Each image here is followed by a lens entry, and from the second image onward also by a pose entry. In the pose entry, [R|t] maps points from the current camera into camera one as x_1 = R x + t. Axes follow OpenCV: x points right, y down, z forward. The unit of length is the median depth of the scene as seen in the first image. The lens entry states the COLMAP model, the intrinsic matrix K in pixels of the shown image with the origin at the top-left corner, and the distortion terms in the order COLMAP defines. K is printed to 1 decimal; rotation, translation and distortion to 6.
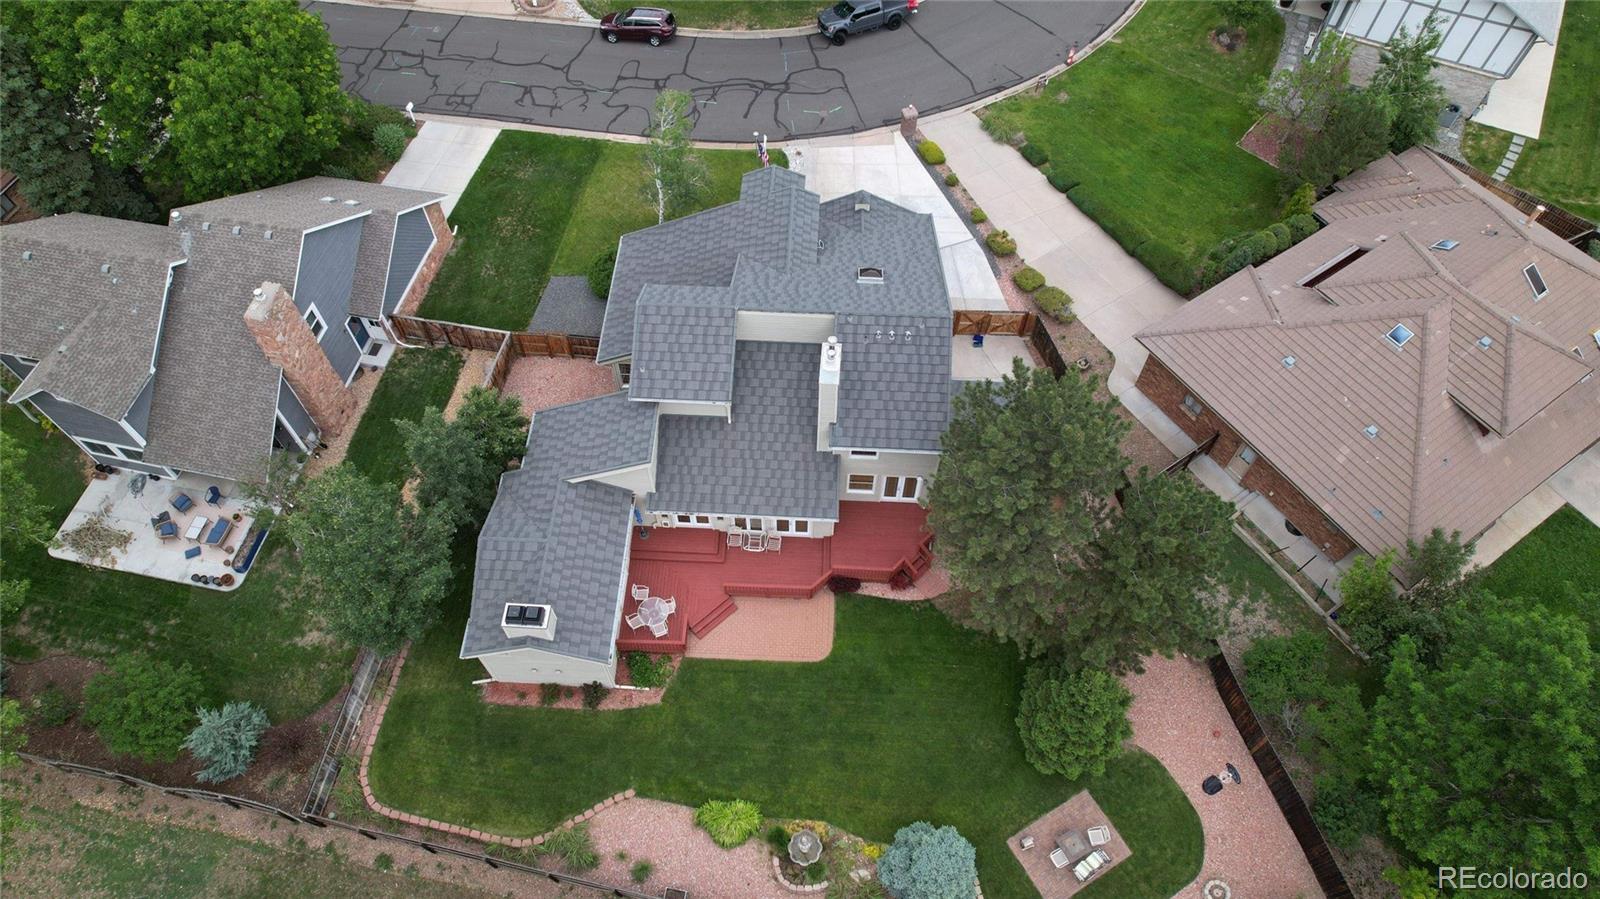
lens RADIAL K [[1017.5, 0, 794.2], [0, 1017.5, 445.8], [0, 0, 1]] dist [-0.062176, 0.033372]
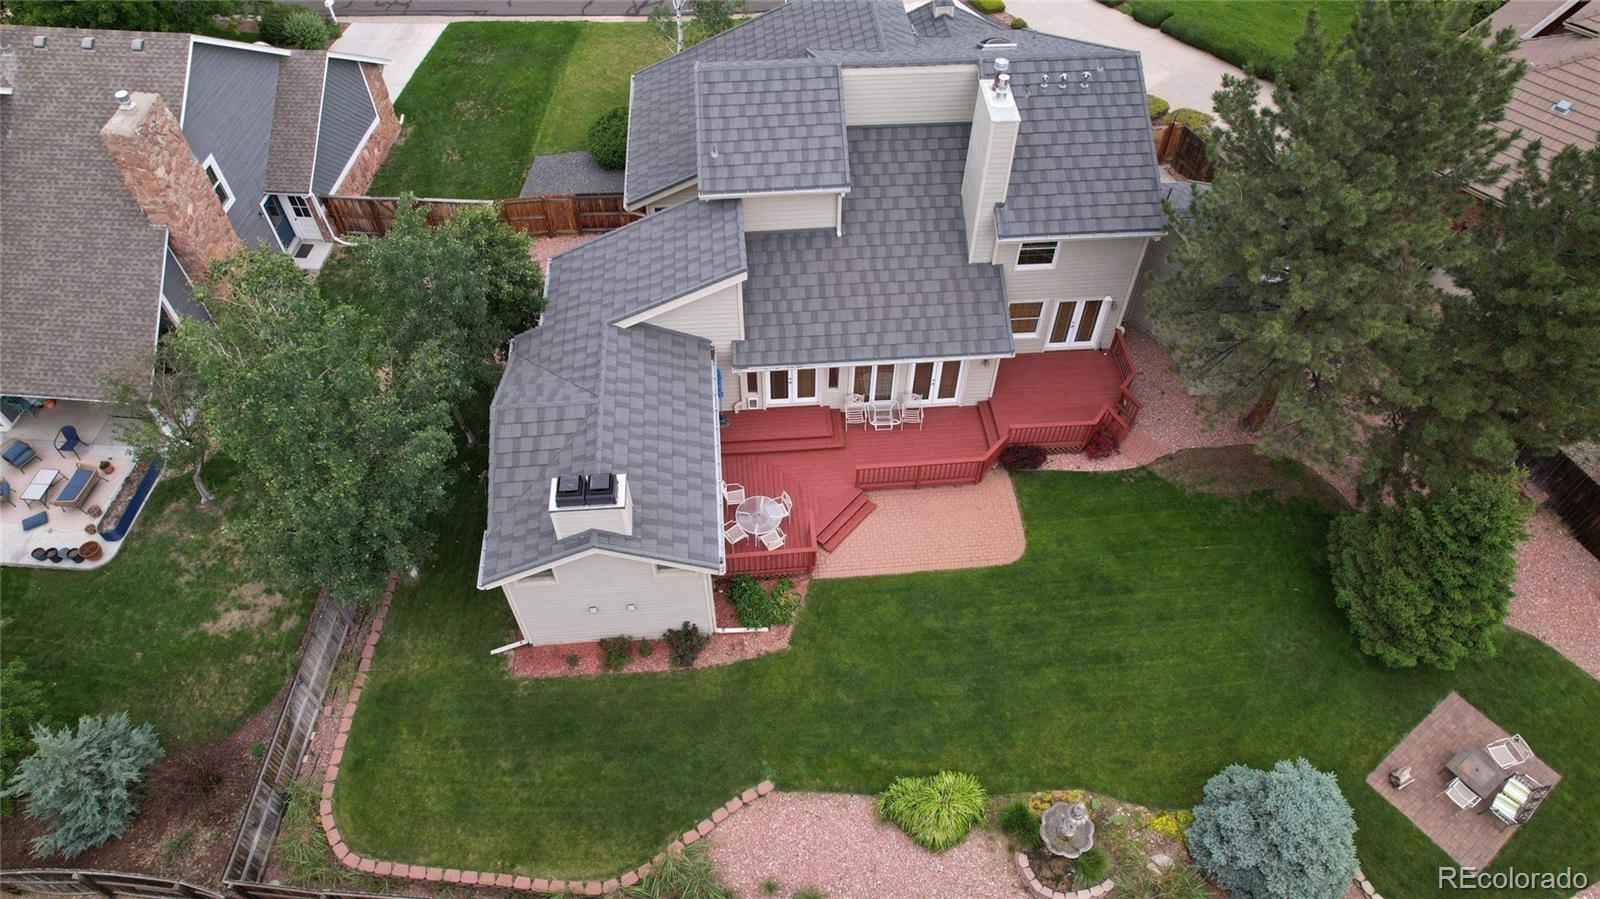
lens RADIAL K [[1019.5, 0, 792.5], [0, 1019.5, 447.9], [0, 0, 1]] dist [-0.075556, 0.067375]
pose [[0.992554, -0.095730, 0.075309, -0.162571], [0.103169, 0.989417, -0.102030, 0.189470], [-0.064745, 0.109040, 0.991927, 0.331941]]
